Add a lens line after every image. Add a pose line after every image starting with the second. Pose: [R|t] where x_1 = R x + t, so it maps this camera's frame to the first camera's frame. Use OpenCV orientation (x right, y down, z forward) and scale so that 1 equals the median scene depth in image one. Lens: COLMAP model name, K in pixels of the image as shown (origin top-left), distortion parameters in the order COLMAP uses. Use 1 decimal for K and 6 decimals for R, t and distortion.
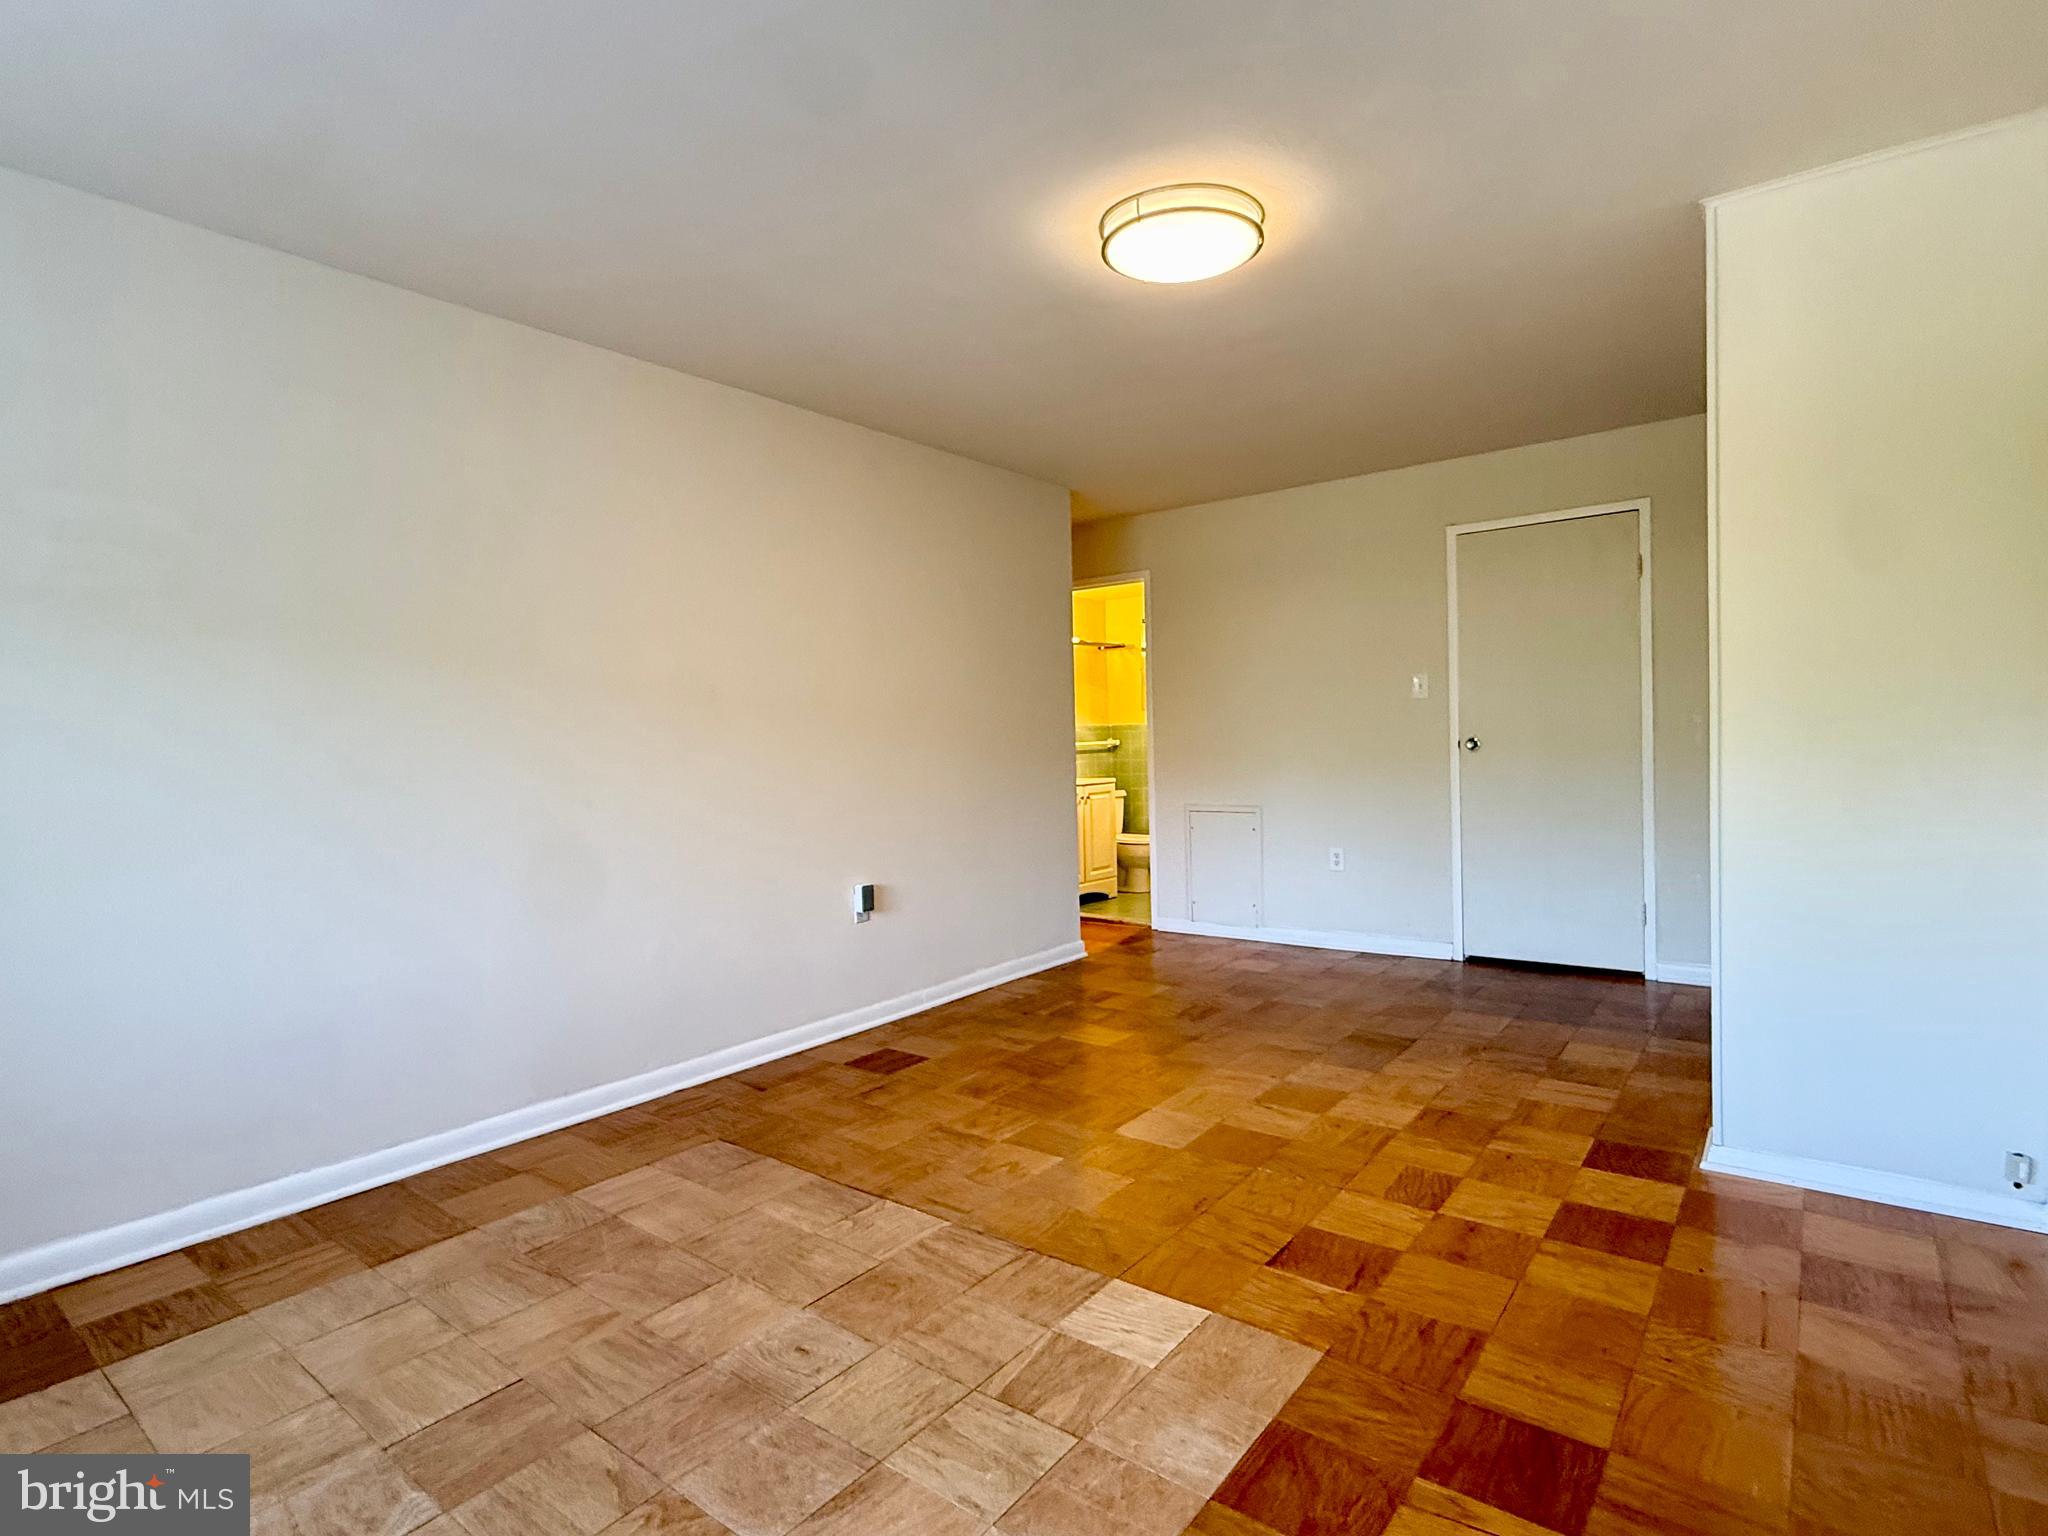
lens RADIAL K [[1037.9, 0, 1027.1], [0, 1037.9, 770.1], [0, 0, 1]] dist [-0.001742, 0.000433]
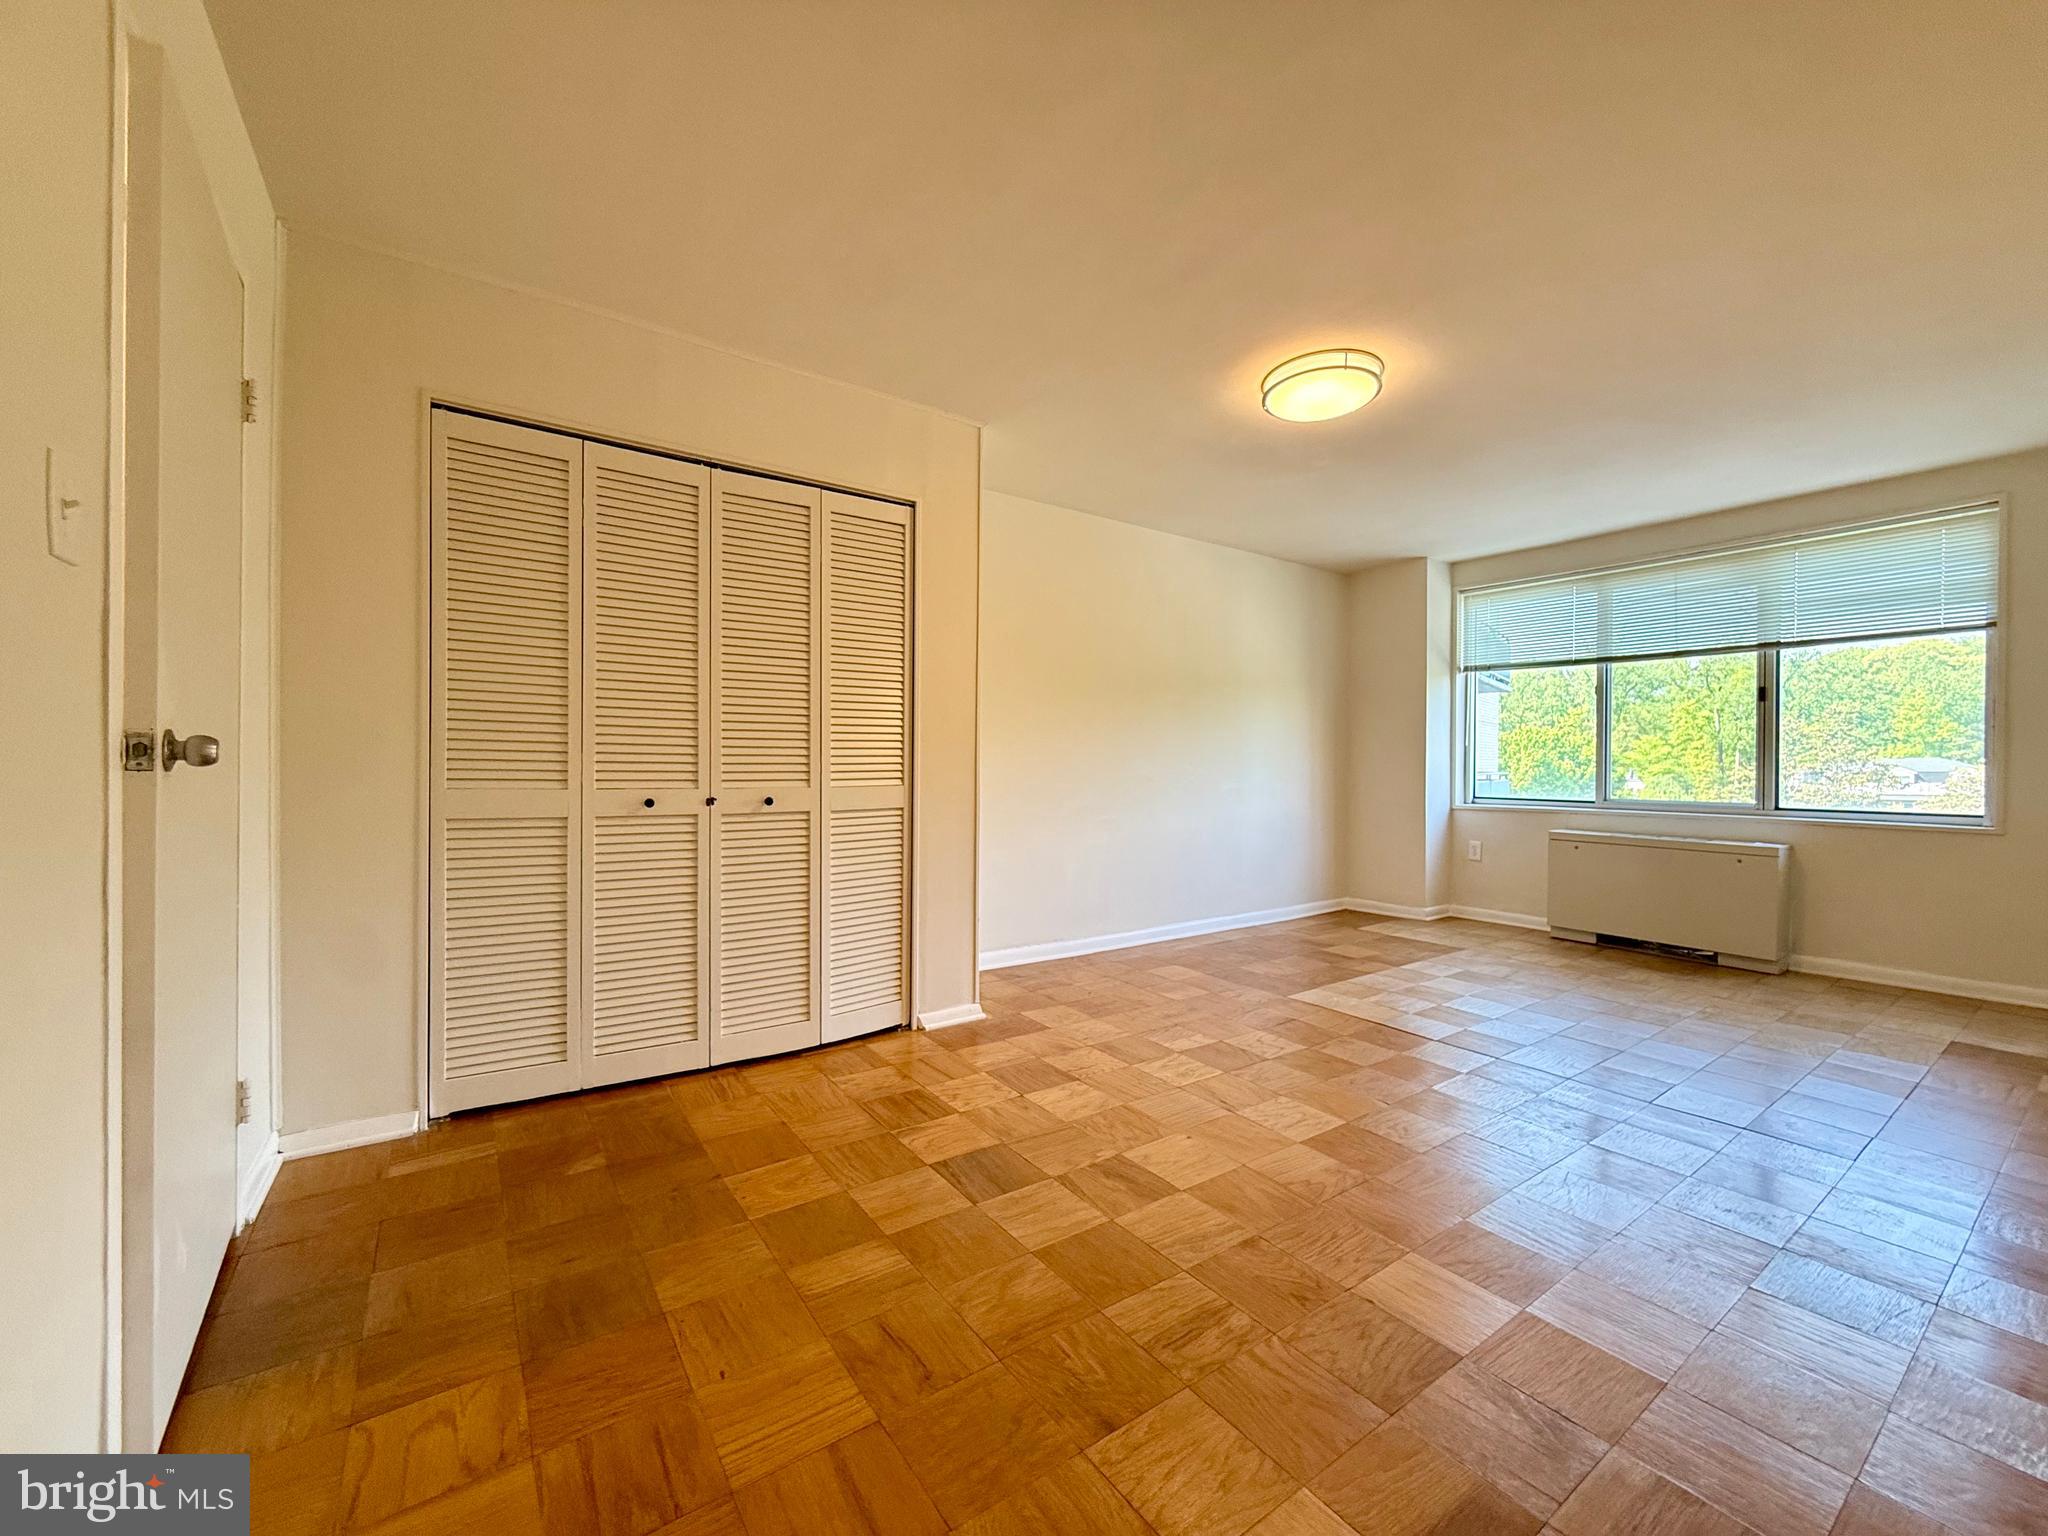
lens RADIAL K [[817.7, 0, 1035.9], [0, 817.7, 767.7], [0, 0, 1]] dist [0.000216, 0.001054]
pose [[-0.956424, 0.016004, 0.291542, 0.171467], [0.026005, 0.999198, 0.030461, -0.033803], [-0.290821, 0.036715, -0.956073, 1.843649]]
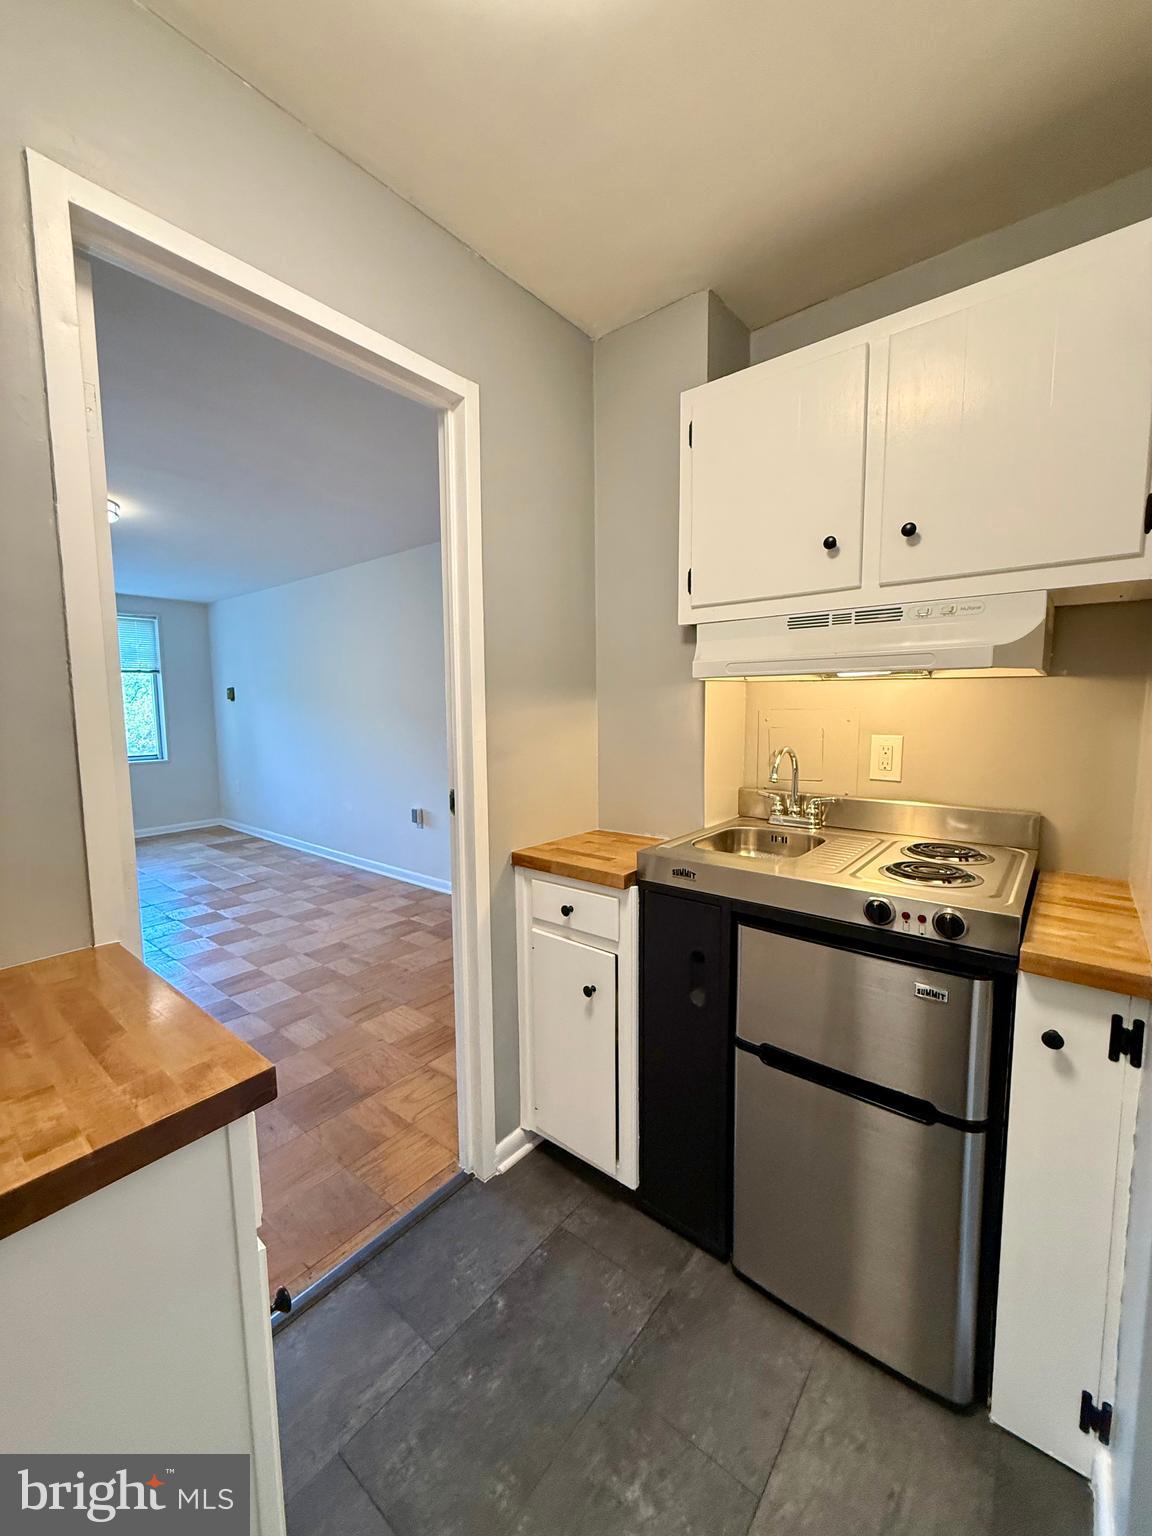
lens RADIAL K [[613.3, 0, 572.1], [0, 613.3, 765.0], [0, 0, 1]] dist [0.000216, 0.001054]
pose [[-0.019388, 0.122043, -0.992335, 1.202901], [-0.024613, 0.992163, 0.122503, -0.143519], [0.999509, 0.026800, -0.016233, 1.725729]]
